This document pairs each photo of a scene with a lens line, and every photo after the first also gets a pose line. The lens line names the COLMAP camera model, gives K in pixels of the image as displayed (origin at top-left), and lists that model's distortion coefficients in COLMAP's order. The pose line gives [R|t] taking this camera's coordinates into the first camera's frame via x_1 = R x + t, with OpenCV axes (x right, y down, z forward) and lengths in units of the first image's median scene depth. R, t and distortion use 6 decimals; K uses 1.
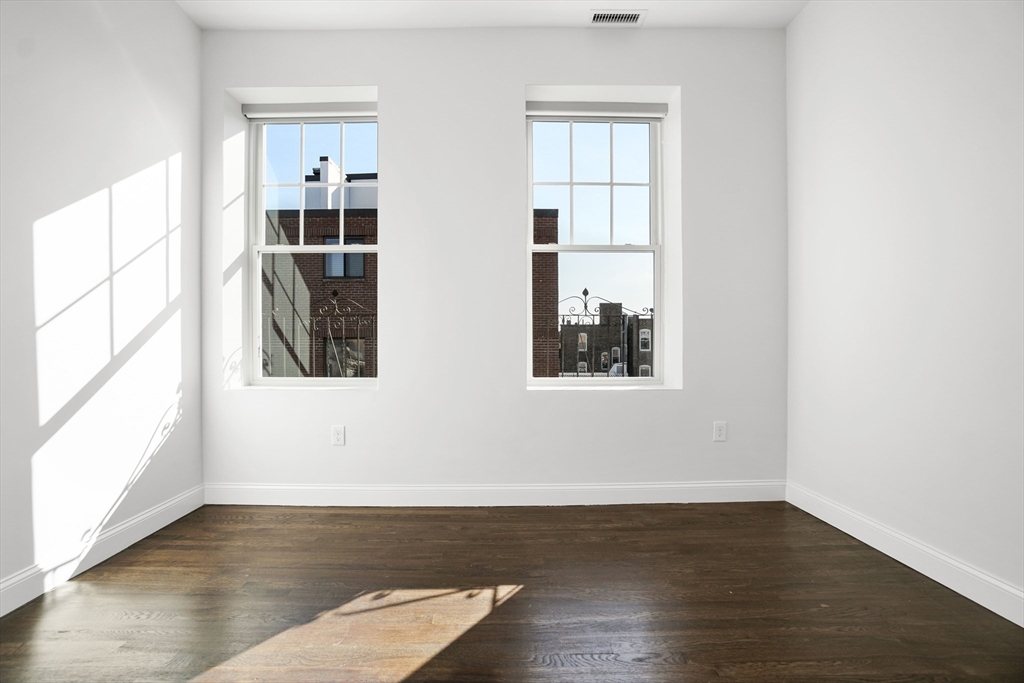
lens RADIAL K [[453.0, 0, 501.5], [0, 453.0, 340.4], [0, 0, 1]] dist [-0.064127, 0.023832]
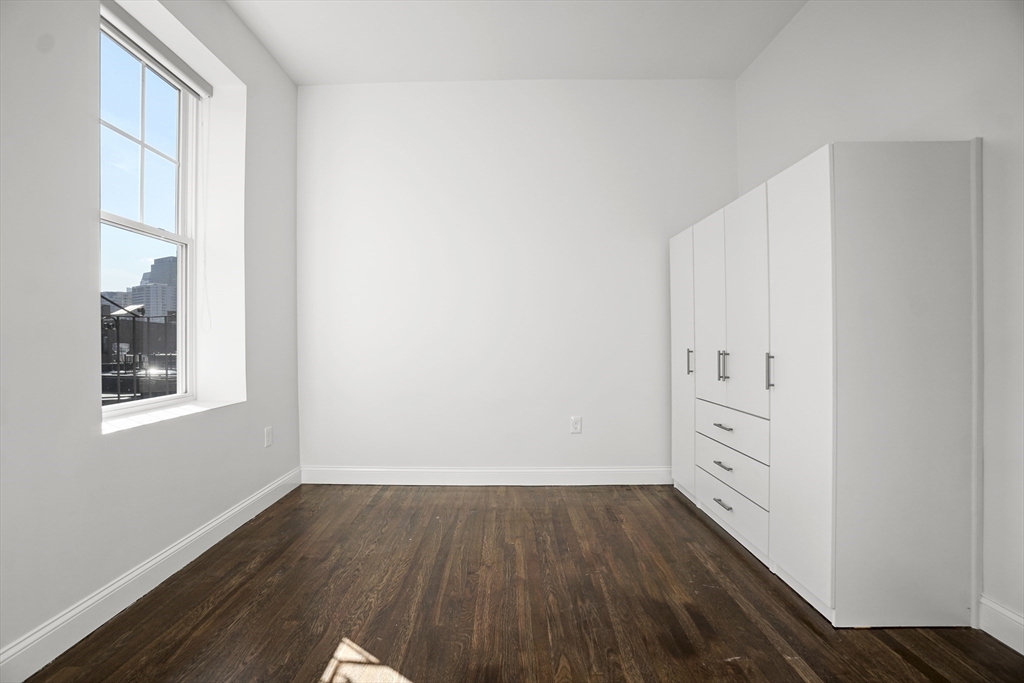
lens RADIAL K [[439.8, 0, 498.2], [0, 439.8, 332.5], [0, 0, 1]] dist [-0.063326, 0.021157]
pose [[0.034770, 0.023981, 0.999108, -0.587419], [-0.000777, 0.999712, -0.023968, -0.018711], [-0.999395, 0.000057, 0.034779, 0.501195]]
